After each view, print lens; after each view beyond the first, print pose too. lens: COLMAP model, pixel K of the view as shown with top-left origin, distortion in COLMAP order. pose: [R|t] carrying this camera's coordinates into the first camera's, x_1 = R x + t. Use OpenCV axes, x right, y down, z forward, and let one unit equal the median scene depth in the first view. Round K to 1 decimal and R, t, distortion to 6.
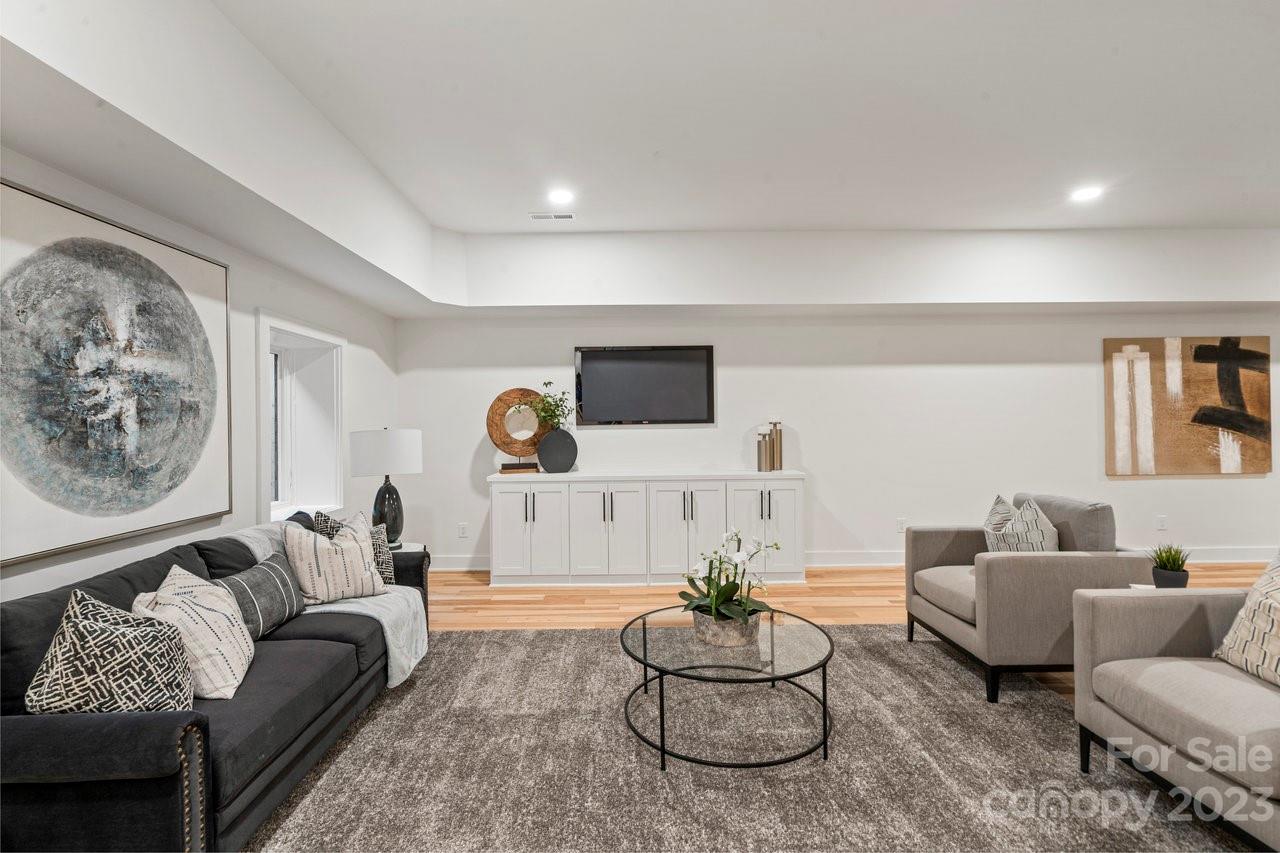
lens RADIAL K [[589.7, 0, 631.3], [0, 589.7, 422.3], [0, 0, 1]] dist [-0.002480, -0.000109]
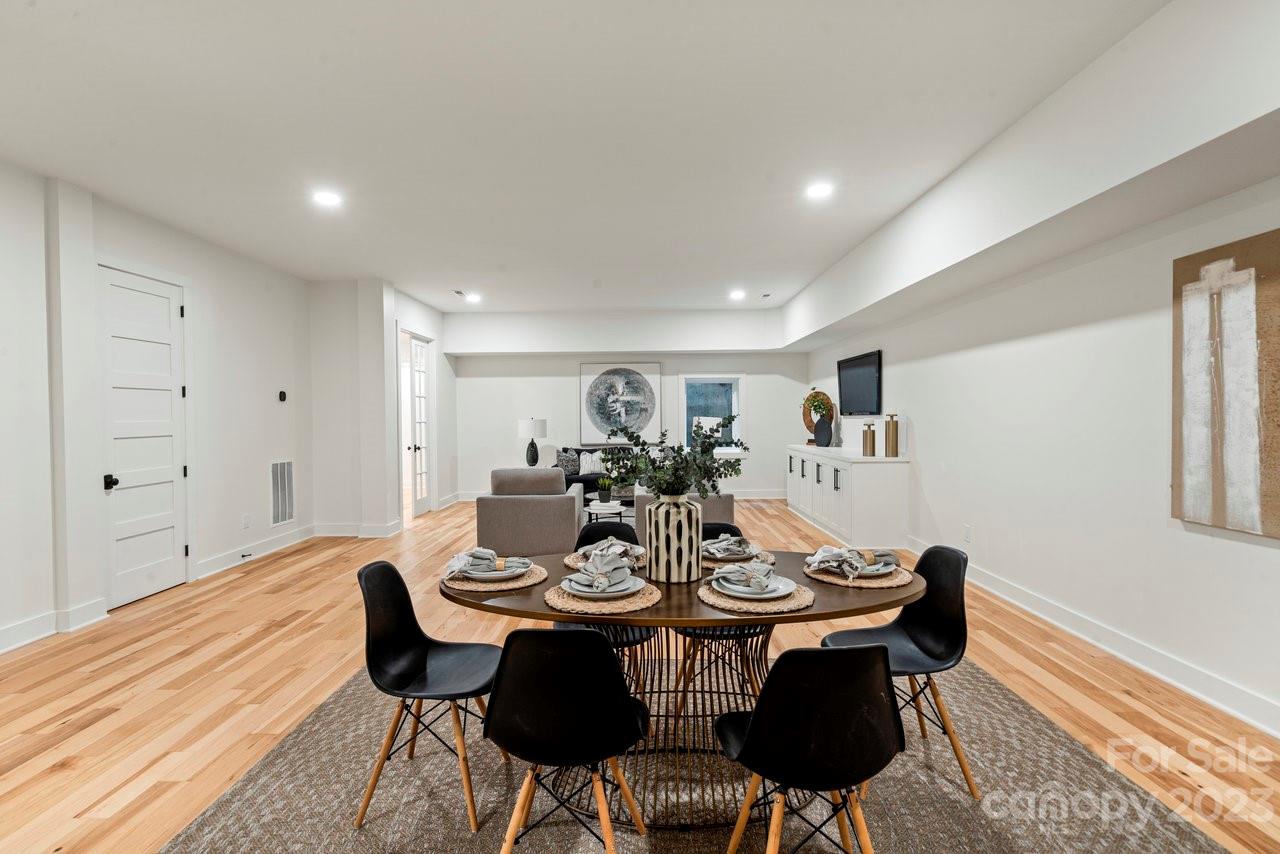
lens RADIAL K [[607.1, 0, 635.1], [0, 607.1, 402.3], [0, 0, 1]] dist [-0.001086, 0.000618]
pose [[-0.023001, -0.012875, -0.999653, 1.390799], [0.007131, 0.999890, -0.013042, -0.011082], [0.999710, -0.007429, -0.022906, 0.538228]]
